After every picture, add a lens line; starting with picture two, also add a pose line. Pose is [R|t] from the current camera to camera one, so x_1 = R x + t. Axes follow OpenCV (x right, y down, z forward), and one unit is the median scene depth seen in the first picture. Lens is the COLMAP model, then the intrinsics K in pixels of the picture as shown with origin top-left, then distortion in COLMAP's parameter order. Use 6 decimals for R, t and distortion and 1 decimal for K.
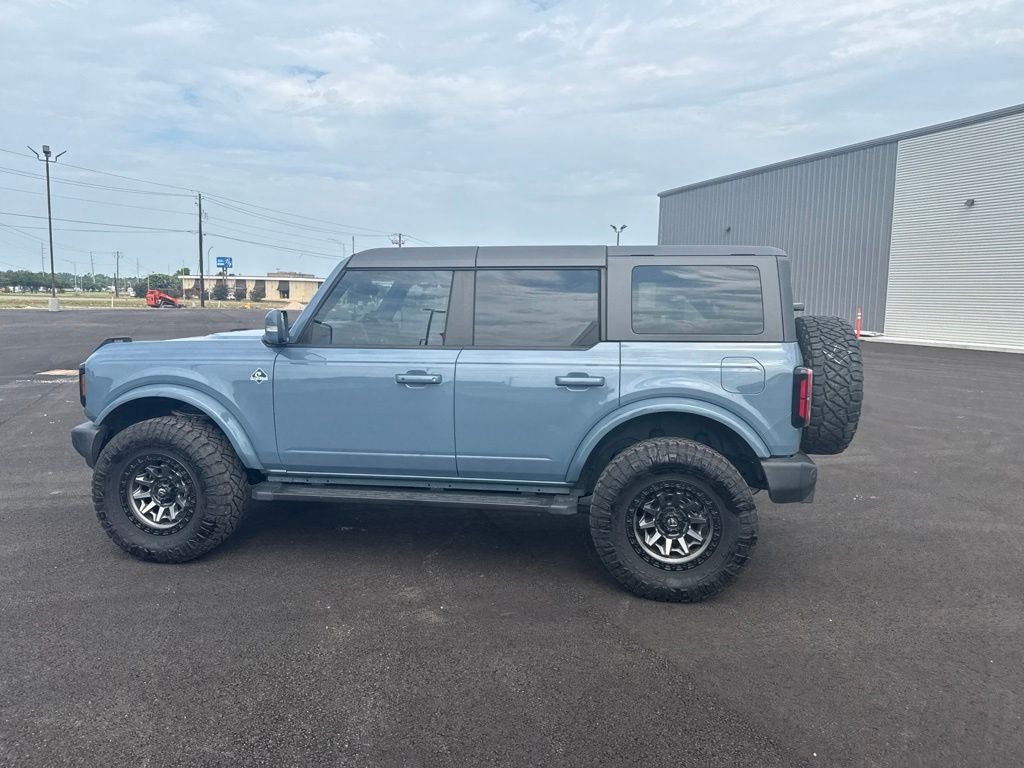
lens RADIAL K [[656.6, 0, 512.6], [0, 656.6, 379.3], [0, 0, 1]] dist [0.025101, -0.000202]
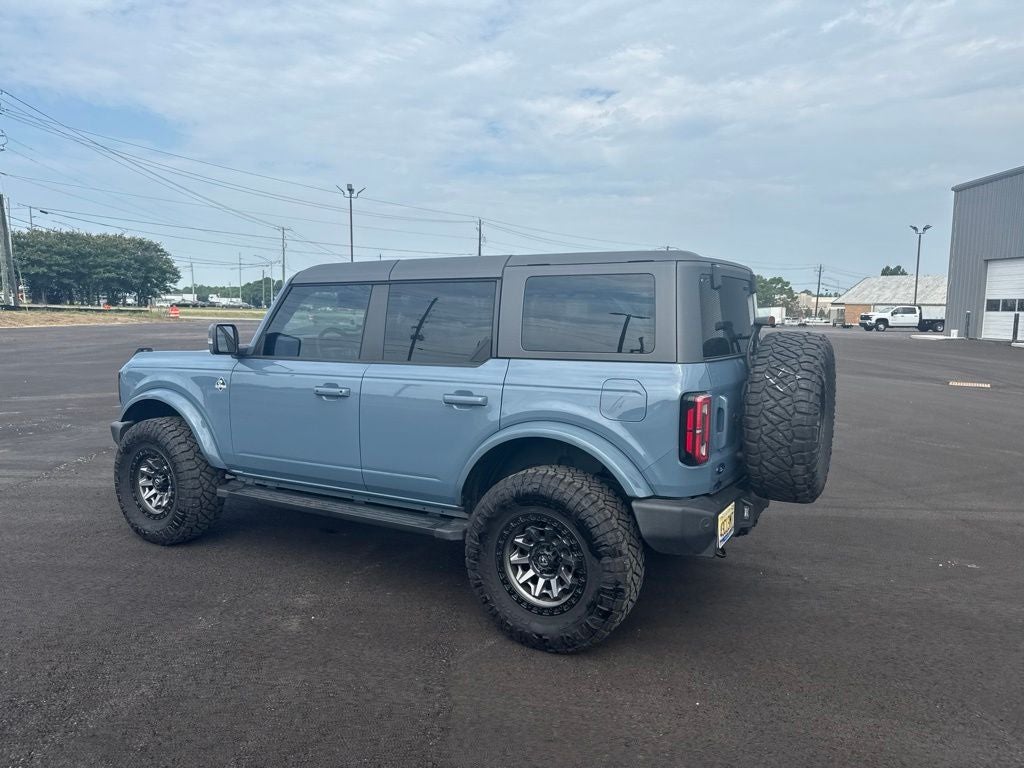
lens RADIAL K [[667.4, 0, 512.0], [0, 667.4, 384.0], [0, 0, 1]] dist [0.002559, -0.001076]
pose [[0.942172, 0.031533, -0.333644, 0.478515], [-0.036884, 0.999272, -0.009715, -0.012590], [0.333094, 0.021459, 0.942649, 0.117967]]
